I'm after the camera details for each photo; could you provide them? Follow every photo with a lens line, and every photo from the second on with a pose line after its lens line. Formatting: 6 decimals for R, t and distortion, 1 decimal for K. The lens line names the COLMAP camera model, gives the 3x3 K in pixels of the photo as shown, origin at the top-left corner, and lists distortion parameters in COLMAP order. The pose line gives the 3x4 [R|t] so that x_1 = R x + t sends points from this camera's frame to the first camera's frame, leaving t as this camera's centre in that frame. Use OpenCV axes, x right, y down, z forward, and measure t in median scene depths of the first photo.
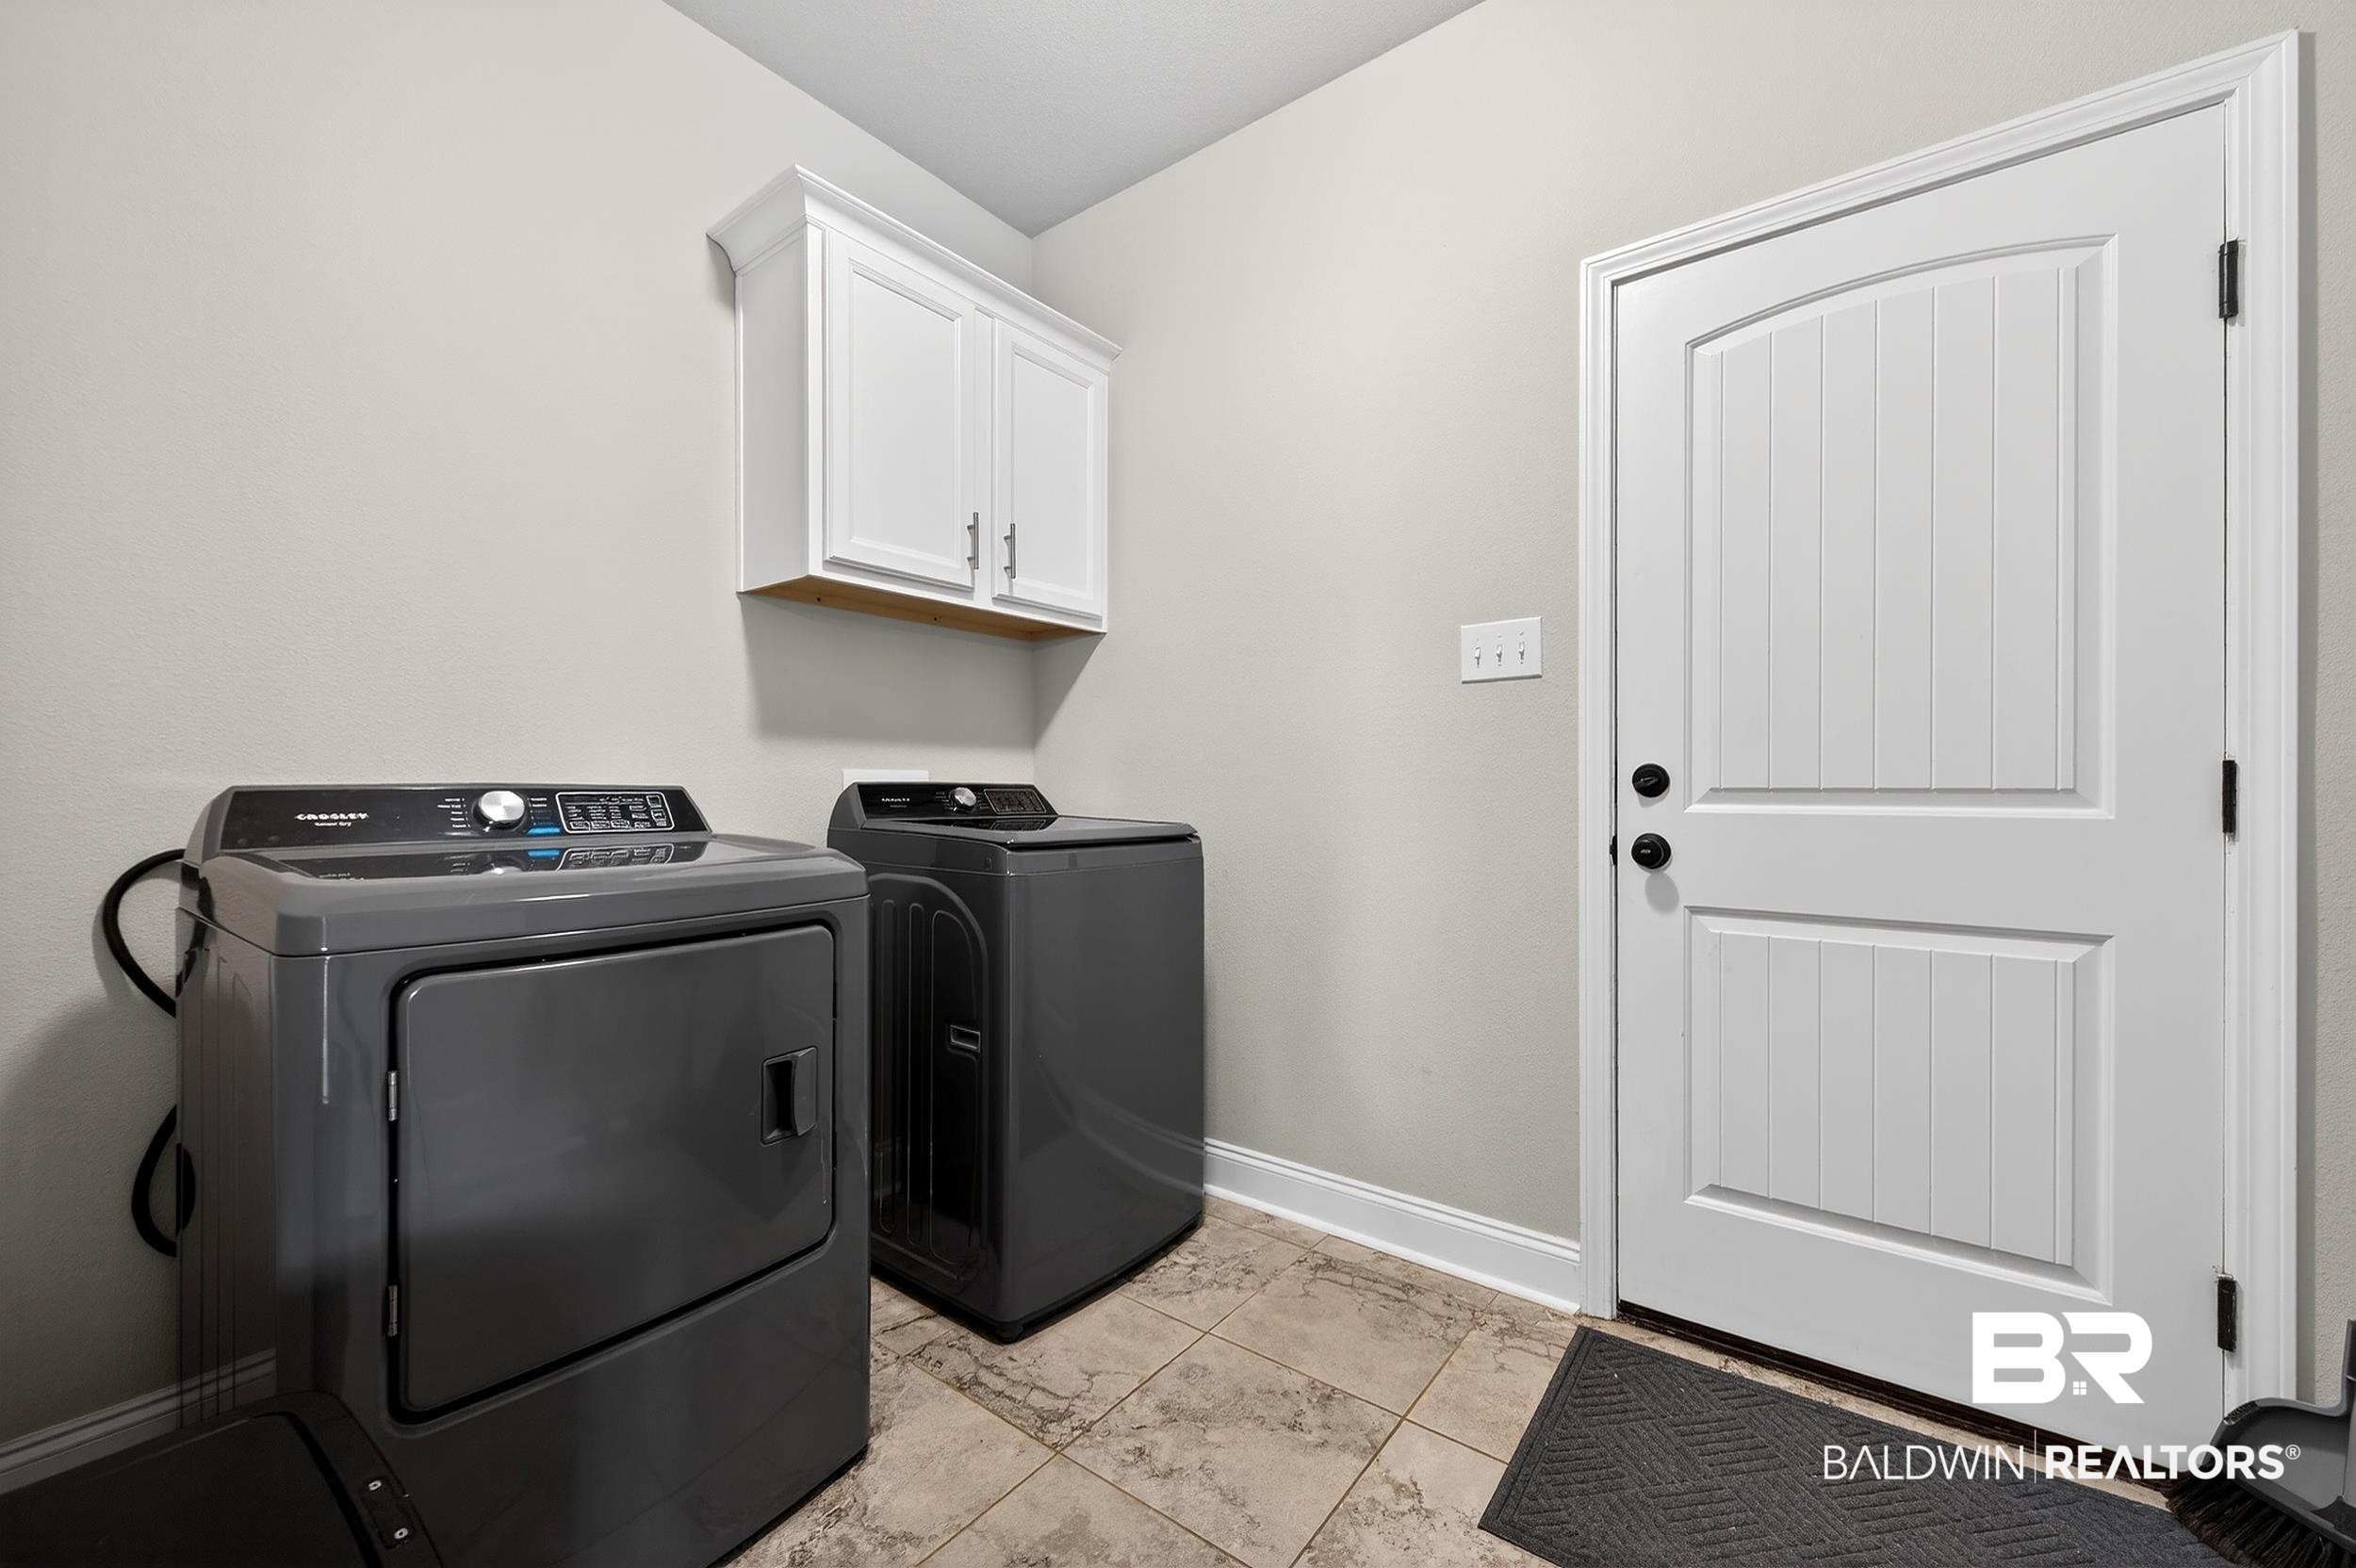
lens RADIAL K [[917.6, 0, 1185.2], [0, 917.6, 791.9], [0, 0, 1]] dist [0.001071, -0.000211]
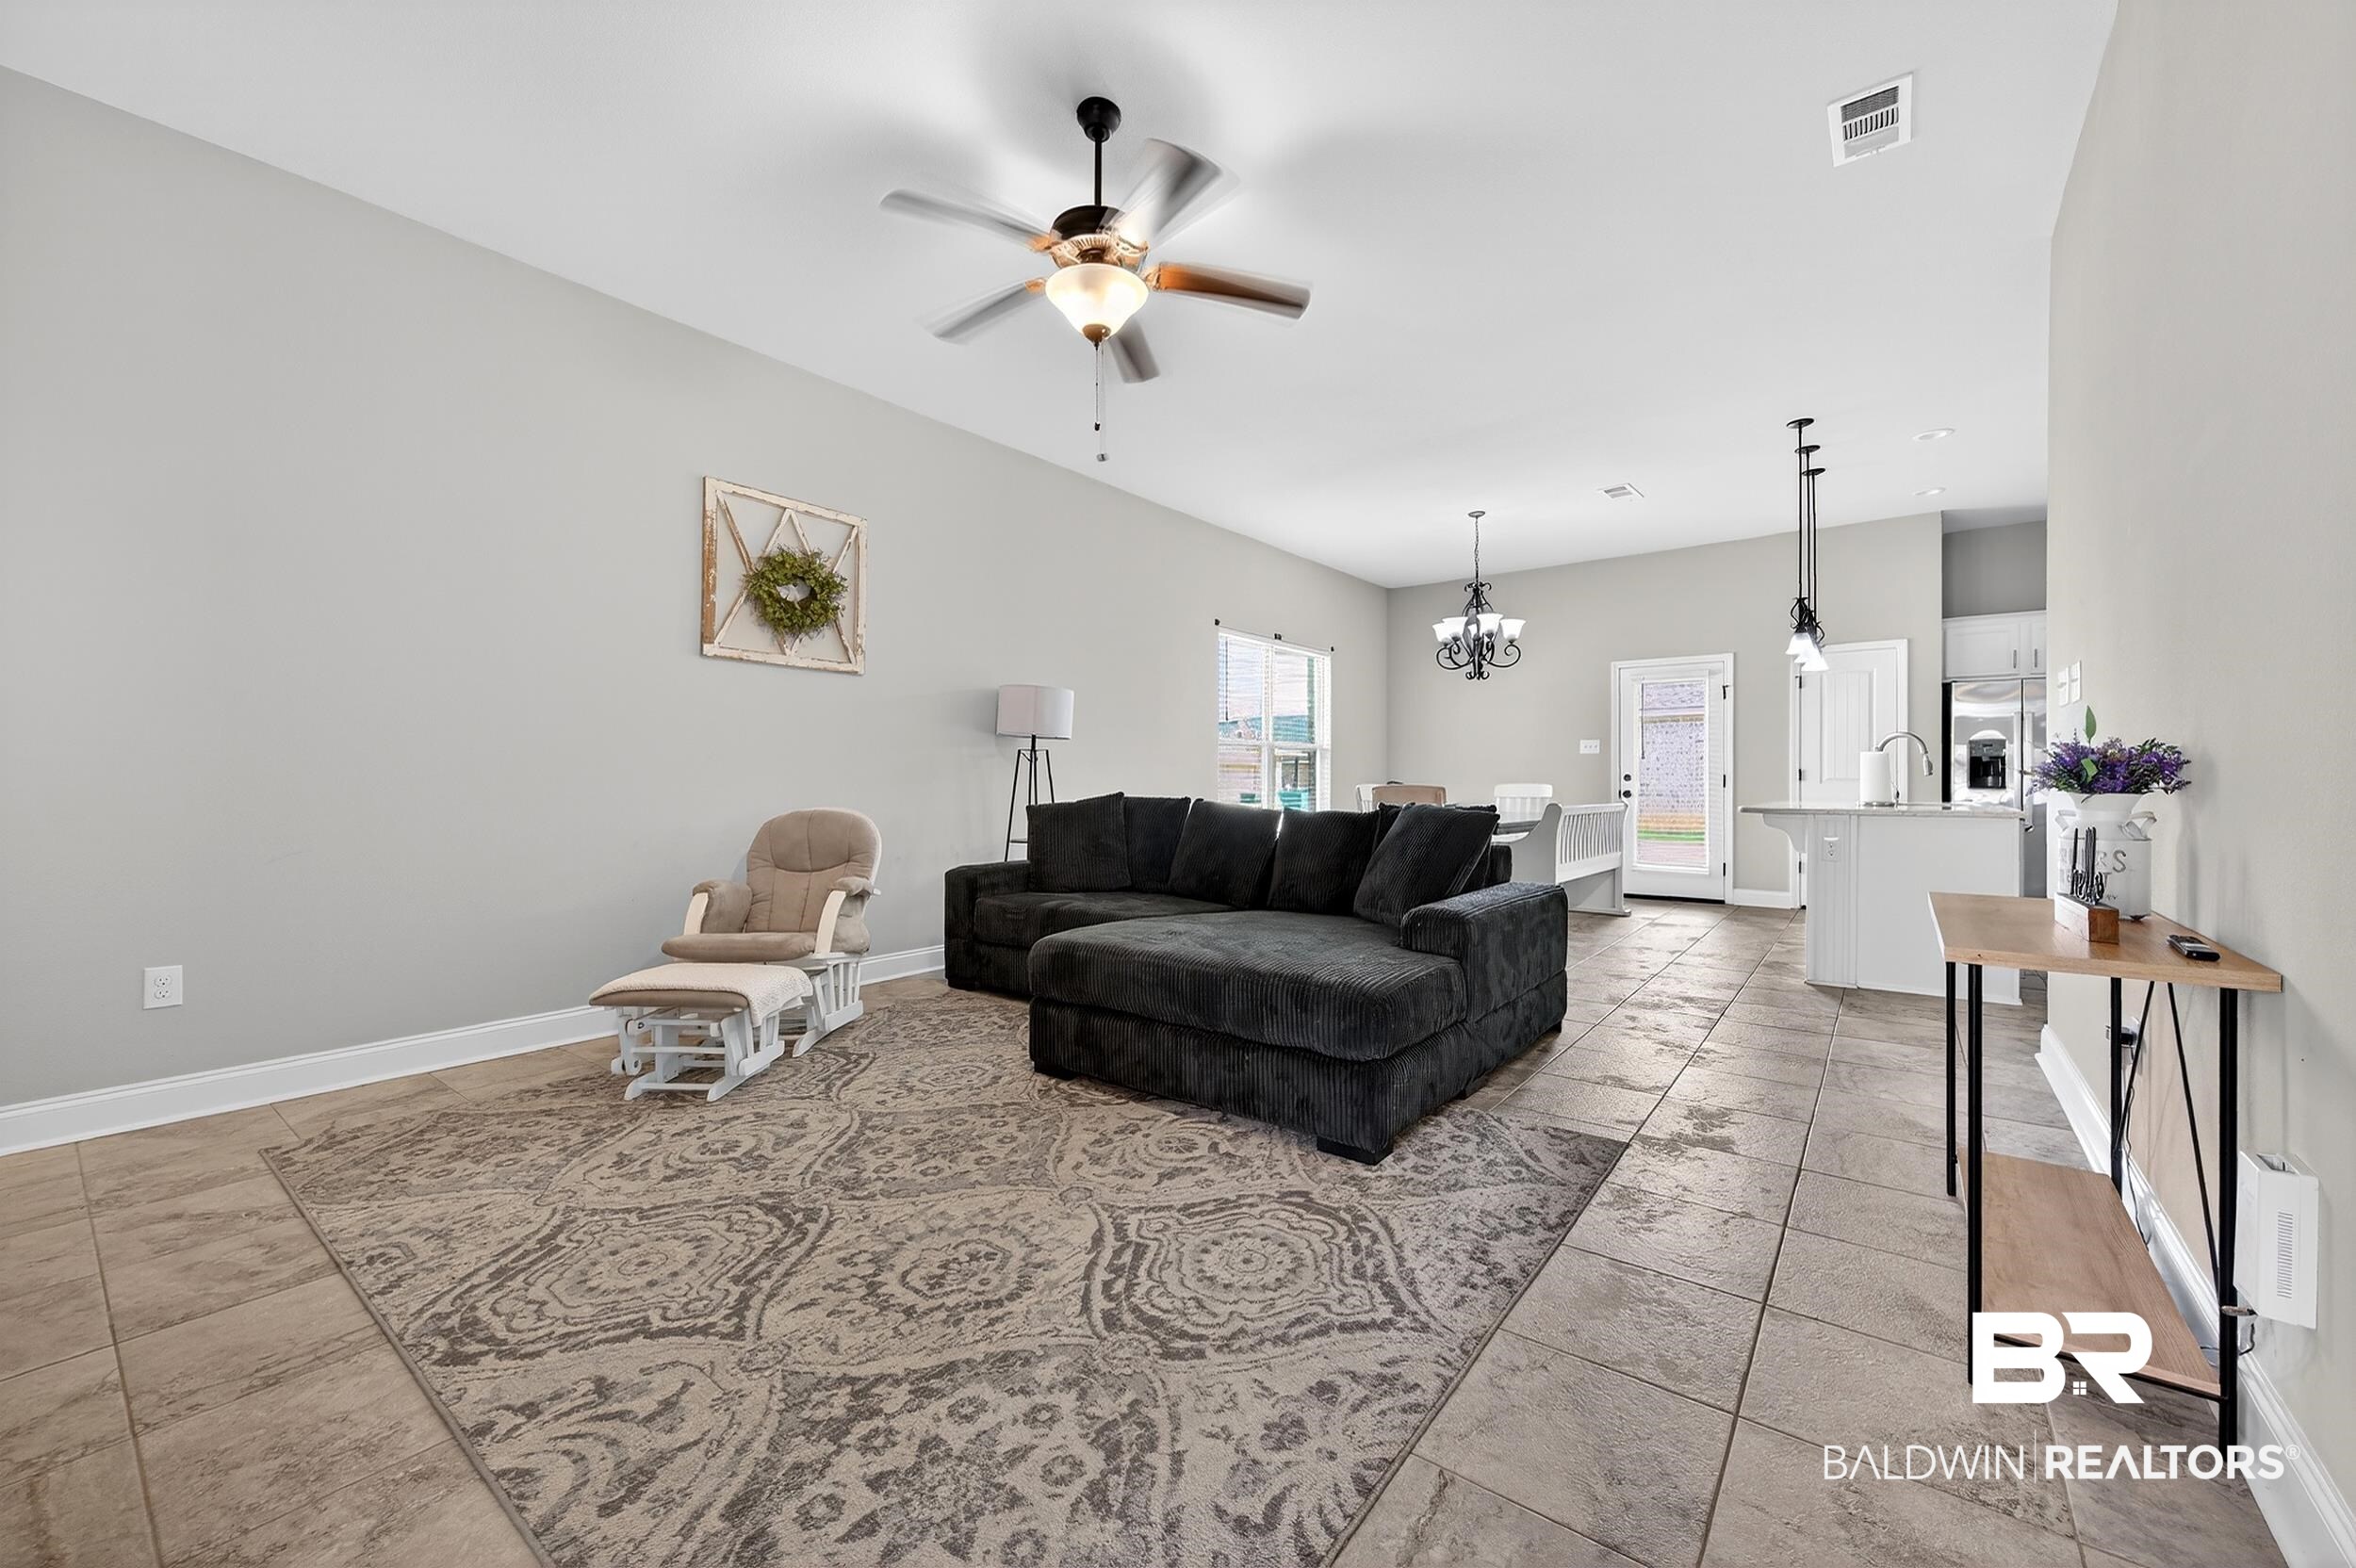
lens RADIAL K [[908.2, 0, 1183.0], [0, 908.2, 789.6], [0, 0, 1]] dist [-0.000240, -0.000307]
pose [[0.999894, -0.002832, -0.014312, -1.671451], [0.002947, 0.999963, 0.008052, 0.004243], [0.014289, -0.008093, 0.999865, -3.622074]]
